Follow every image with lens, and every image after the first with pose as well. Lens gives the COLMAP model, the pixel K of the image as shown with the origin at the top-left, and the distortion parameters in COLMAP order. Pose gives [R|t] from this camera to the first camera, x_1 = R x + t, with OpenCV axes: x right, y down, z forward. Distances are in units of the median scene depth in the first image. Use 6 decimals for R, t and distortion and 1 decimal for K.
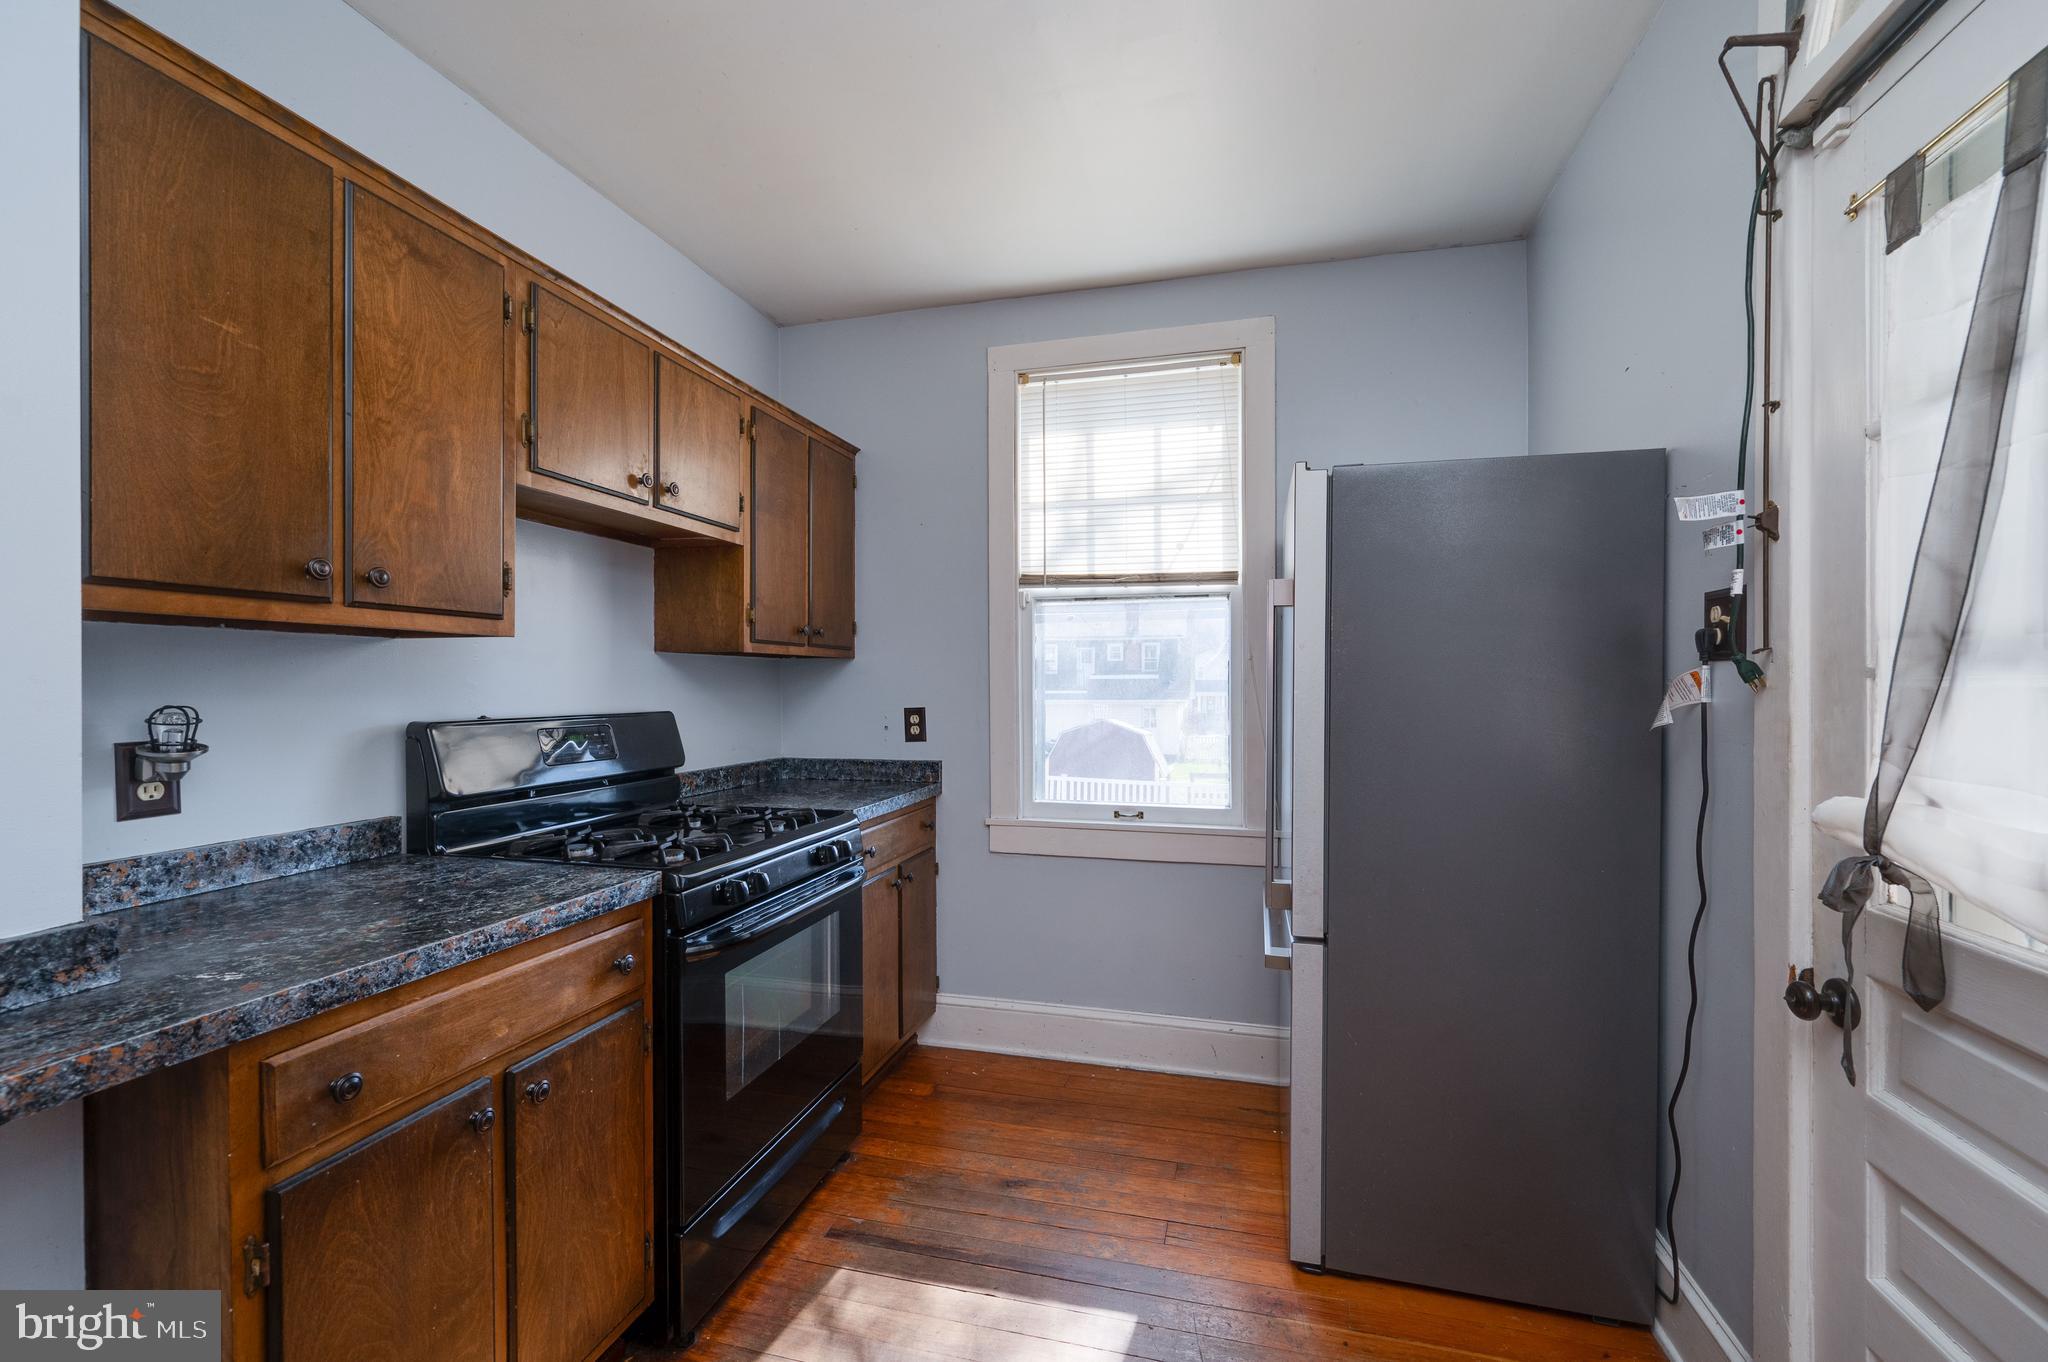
lens RADIAL K [[820.3, 0, 1058.2], [0, 820.3, 690.0], [0, 0, 1]] dist [-0.004999, 0.001028]
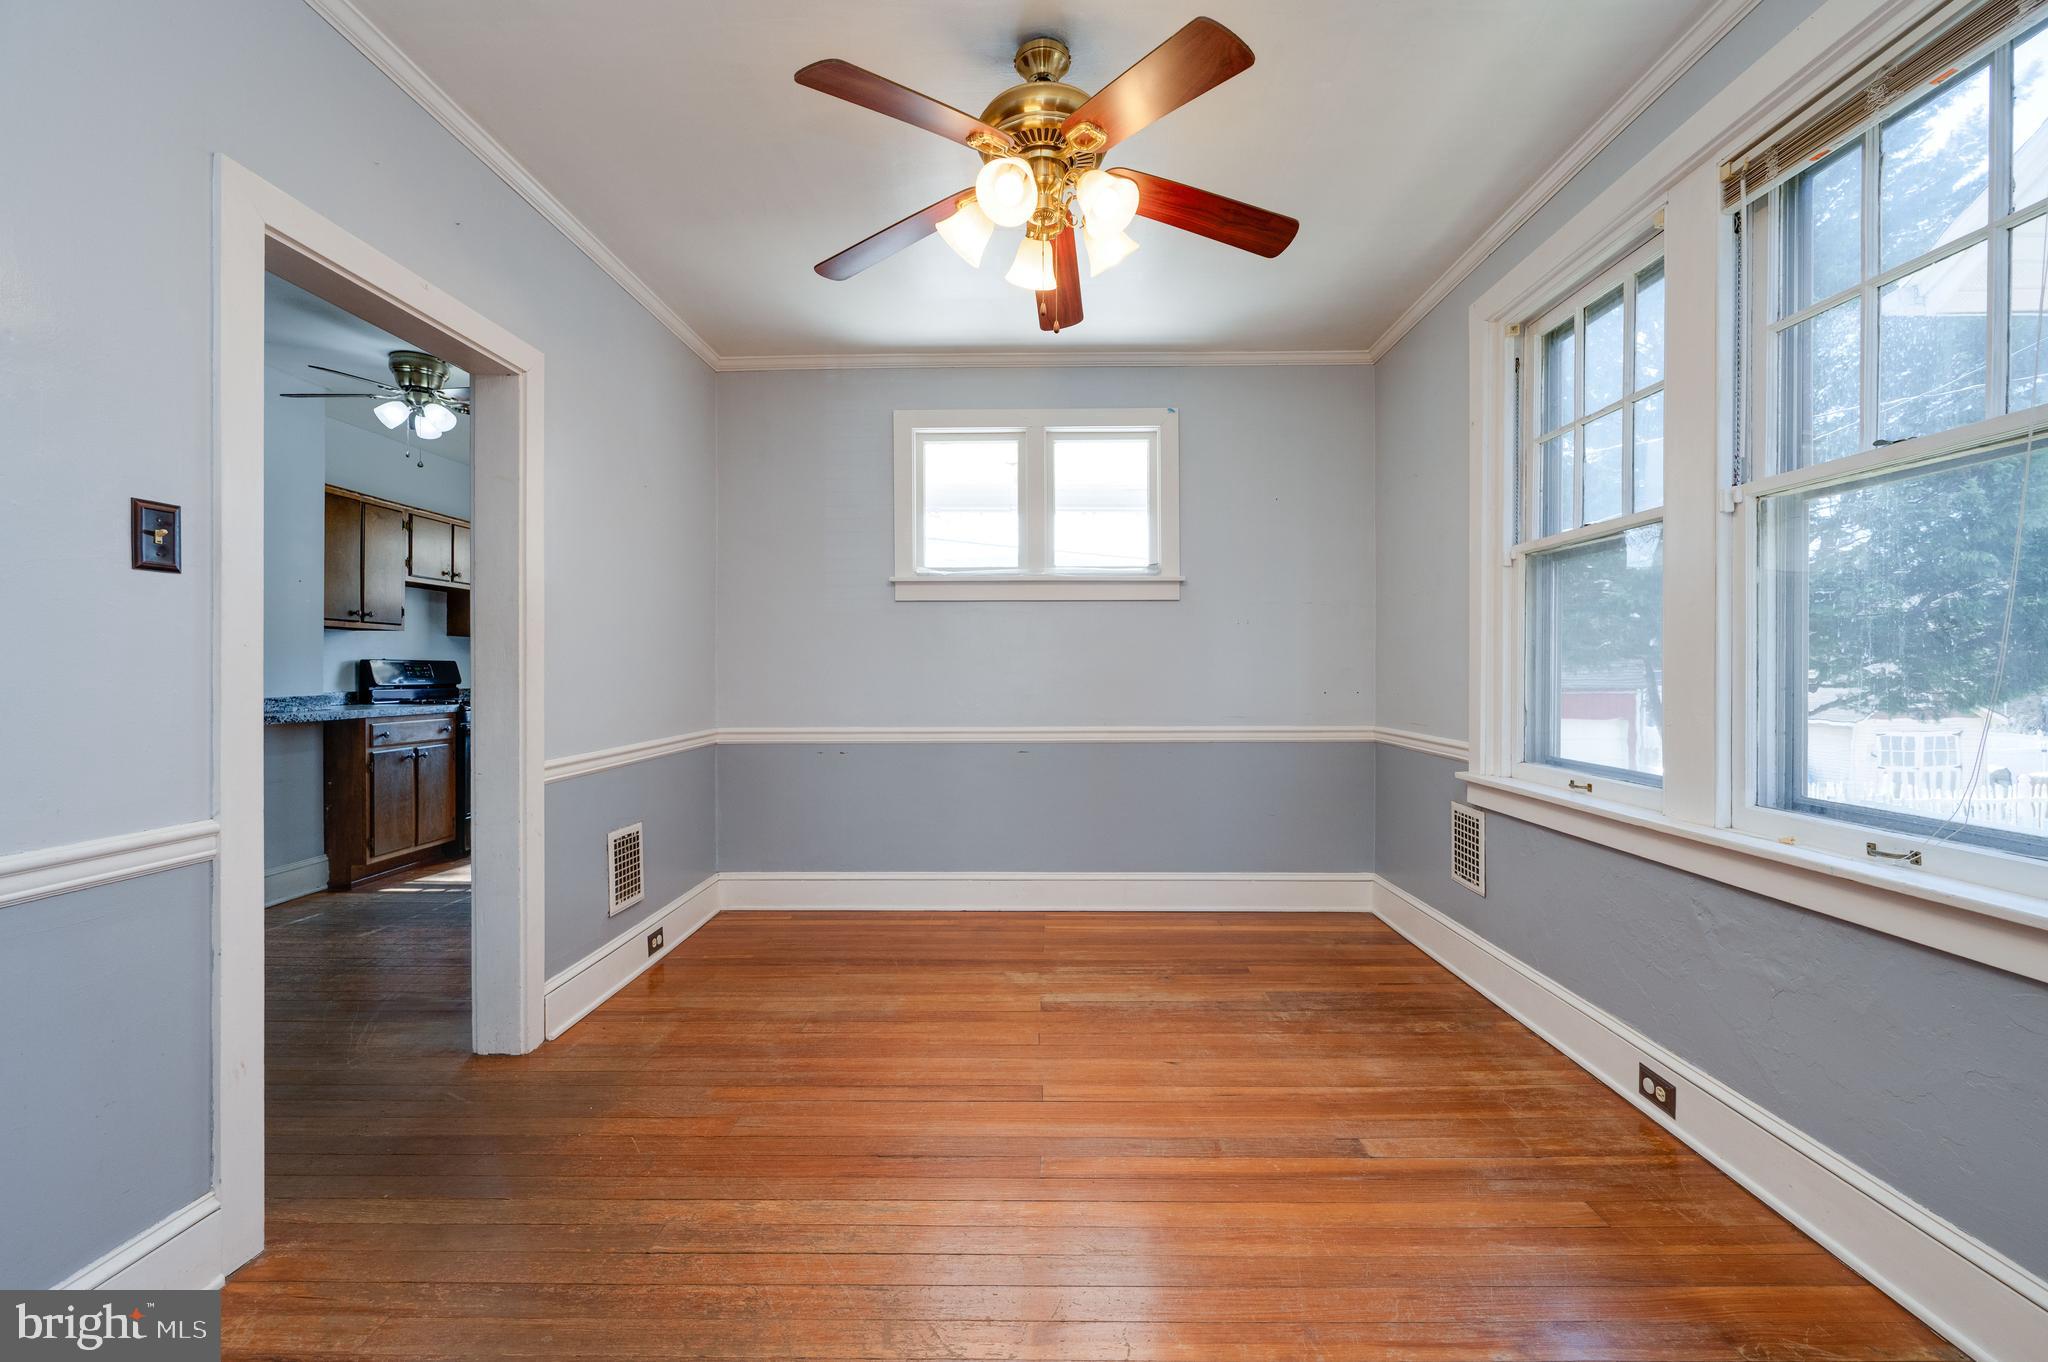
lens RADIAL K [[820.3, 0, 1020.2], [0, 820.3, 674.1], [0, 0, 1]] dist [-0.004999, 0.001028]
pose [[0.979128, 0.004055, 0.203205, 0.962385], [-0.003117, 0.999983, -0.004936, 0.104084], [-0.203221, 0.004200, 0.979124, -2.447095]]
